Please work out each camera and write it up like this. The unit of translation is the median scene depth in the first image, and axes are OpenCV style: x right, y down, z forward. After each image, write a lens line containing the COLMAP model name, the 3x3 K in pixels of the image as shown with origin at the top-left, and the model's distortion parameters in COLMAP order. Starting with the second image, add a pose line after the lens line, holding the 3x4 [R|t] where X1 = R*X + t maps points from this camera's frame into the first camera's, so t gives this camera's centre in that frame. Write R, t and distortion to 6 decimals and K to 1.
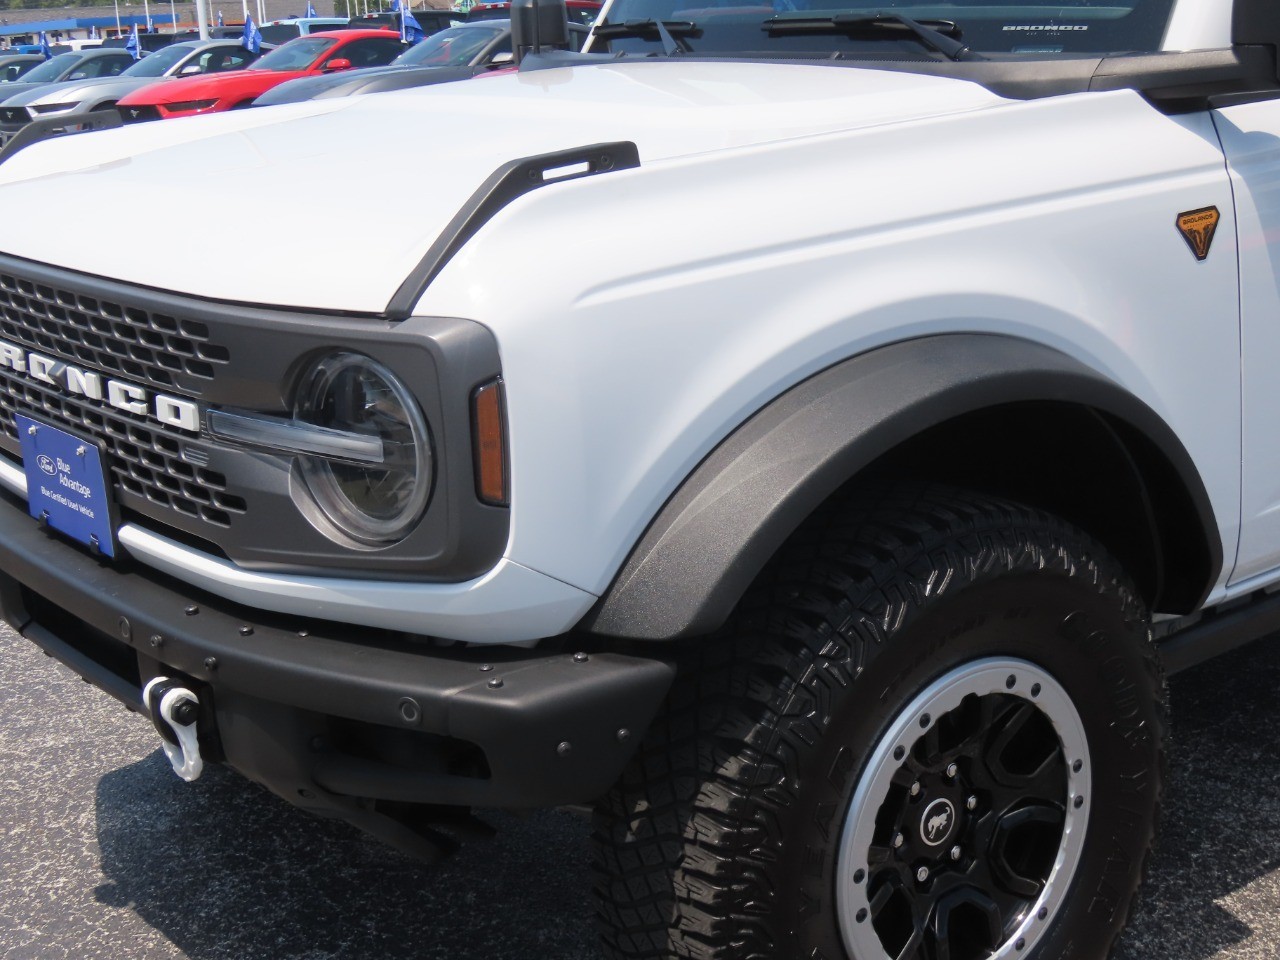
lens RADIAL K [[1770.4, 0, 630.1], [0, 1770.4, 479.9], [0, 0, 1]] dist [-0.017130, 0.000000]
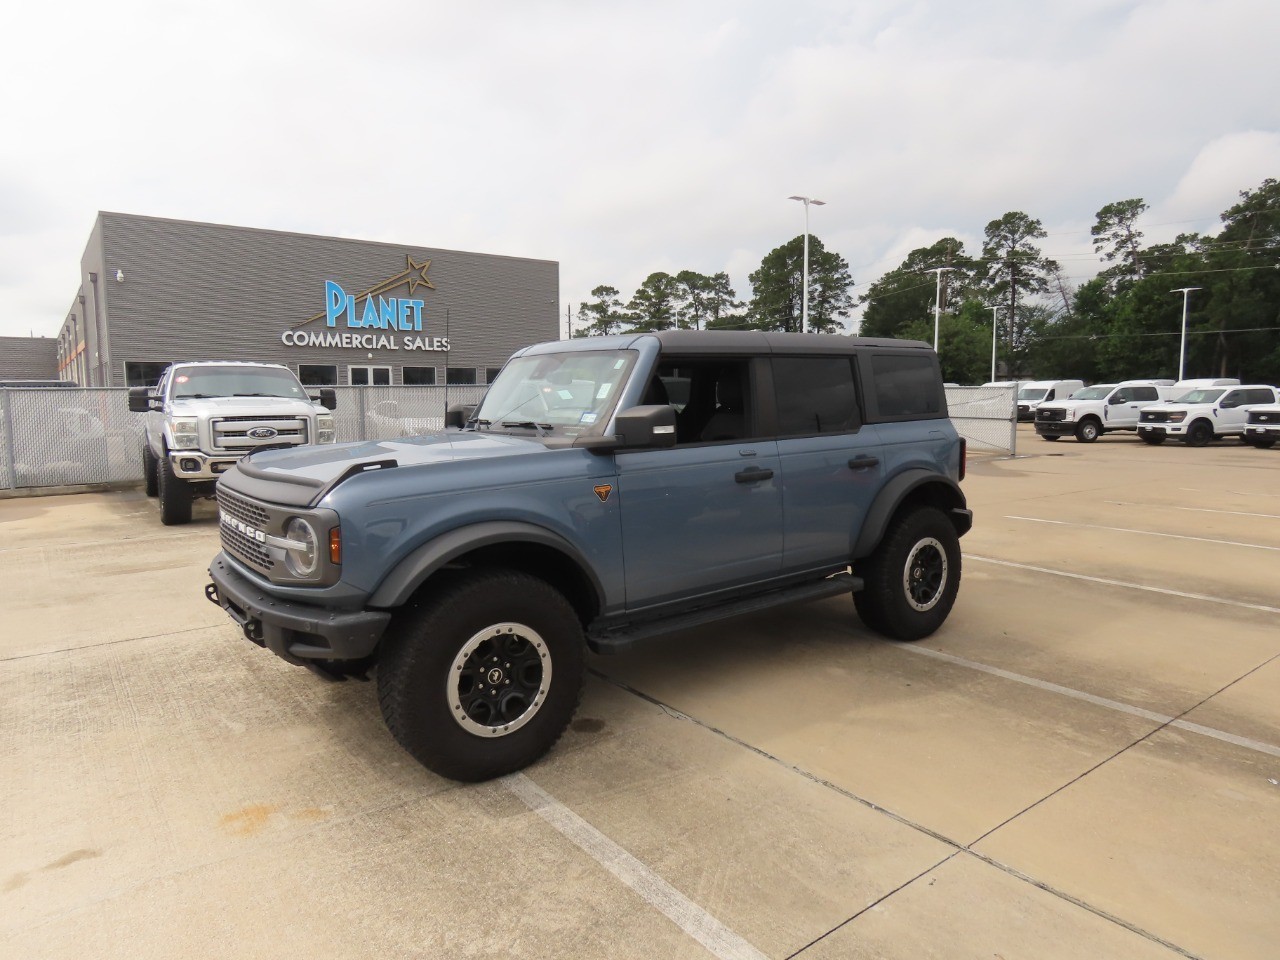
lens RADIAL K [[814.9, 0, 638.1], [0, 814.9, 479.4], [0, 0, 1]] dist [-0.003916, -0.000715]
pose [[0.998983, 0.034192, -0.029403, 0.477424], [-0.038388, 0.986915, -0.156602, 0.066748], [0.023664, 0.157571, 0.987224, -0.483811]]
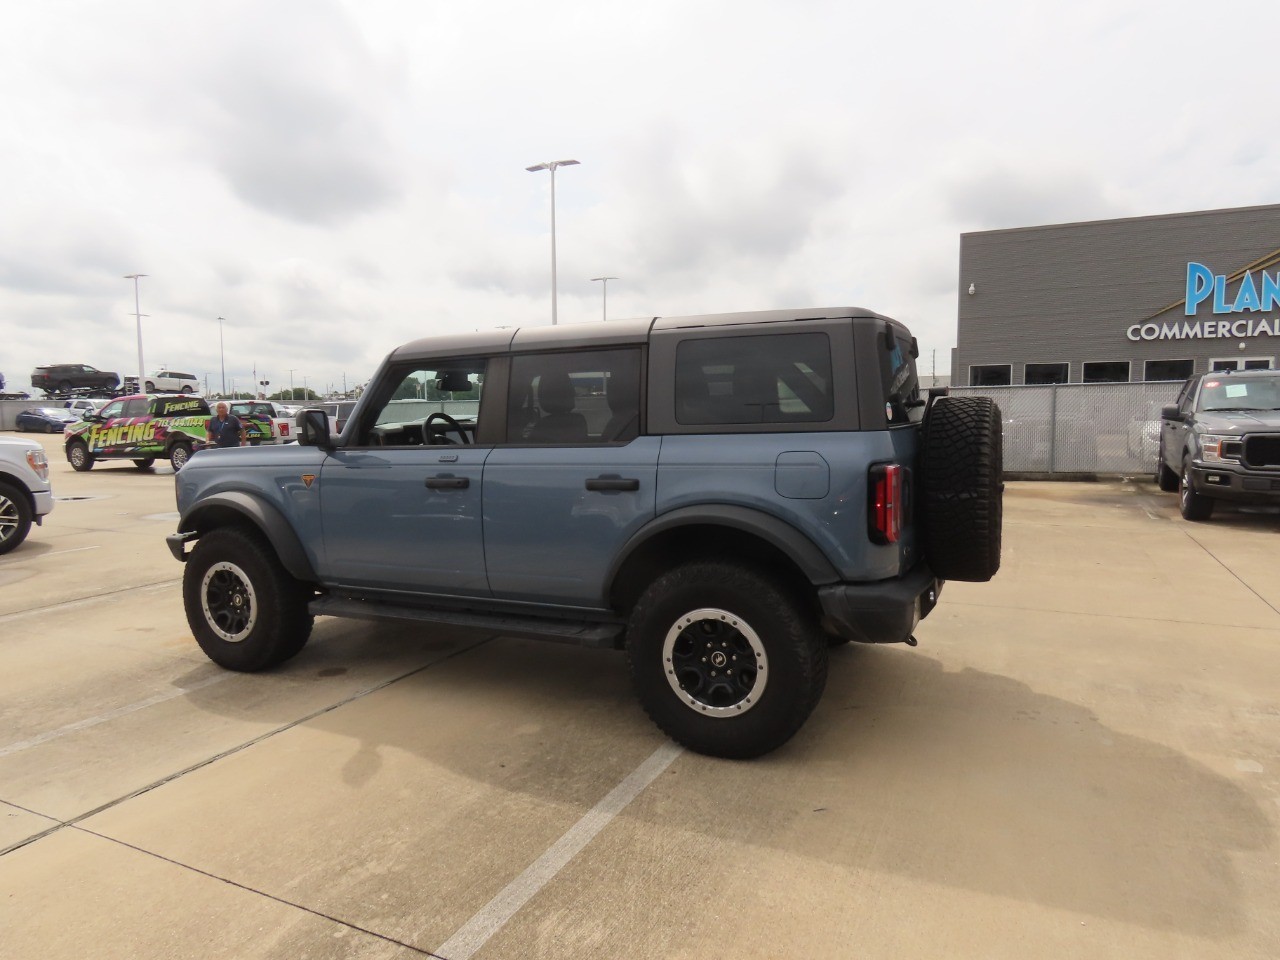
lens RADIAL K [[814.9, 0, 647.1], [0, 814.9, 475.3], [0, 0, 1]] dist [-0.003916, -0.000715]
pose [[0.426613, 0.109893, -0.897733, 2.439192], [-0.236832, 0.971530, 0.006382, -0.366674], [0.872876, 0.209889, 0.440494, 0.927321]]
